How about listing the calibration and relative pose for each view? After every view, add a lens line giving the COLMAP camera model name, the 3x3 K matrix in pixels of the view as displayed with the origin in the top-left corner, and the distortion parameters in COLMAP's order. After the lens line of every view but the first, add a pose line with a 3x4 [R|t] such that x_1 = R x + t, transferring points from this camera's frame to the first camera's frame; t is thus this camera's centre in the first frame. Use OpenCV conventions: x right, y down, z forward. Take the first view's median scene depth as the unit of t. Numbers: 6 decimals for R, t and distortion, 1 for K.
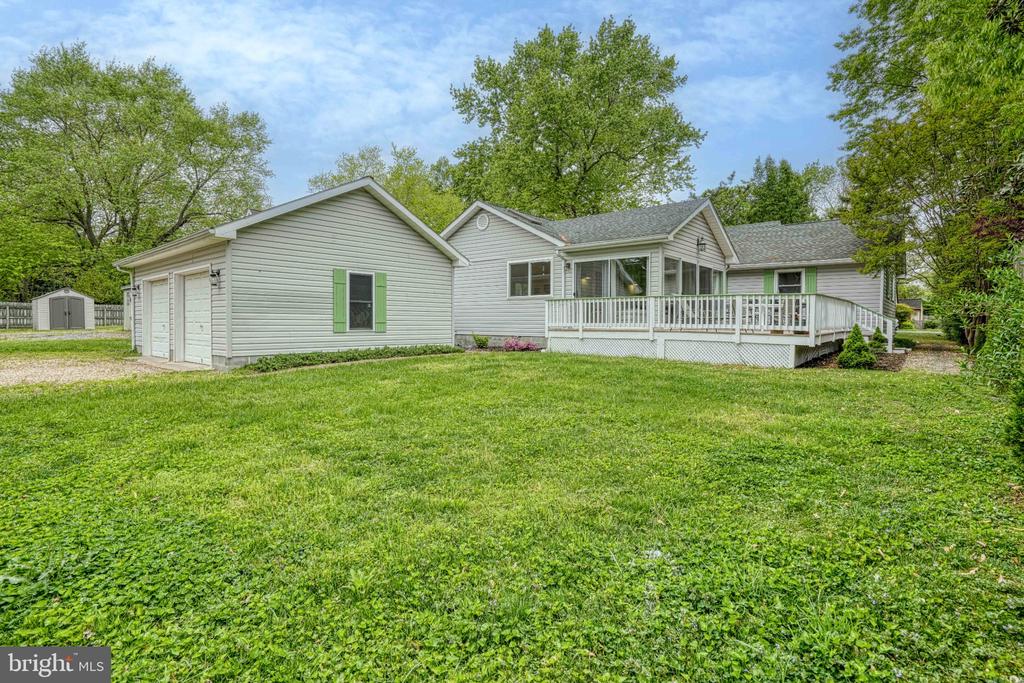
lens RADIAL K [[495.4, 0, 511.8], [0, 495.4, 331.2], [0, 0, 1]] dist [0.000685, 0.000105]
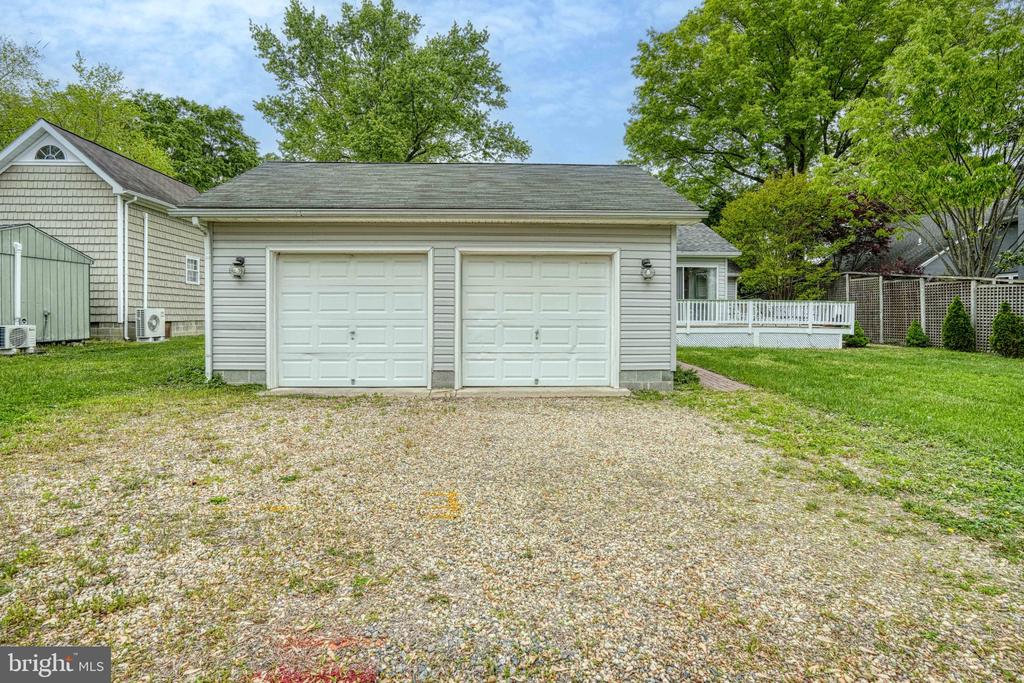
lens RADIAL K [[495.4, 0, 511.8], [0, 495.4, 331.2], [0, 0, 1]] dist [0.000685, 0.000105]
pose [[0.756072, -0.017761, 0.654247, -0.951519], [0.016065, 0.999834, 0.008578, -0.008297], [-0.654291, 0.004025, 0.756232, 0.389333]]
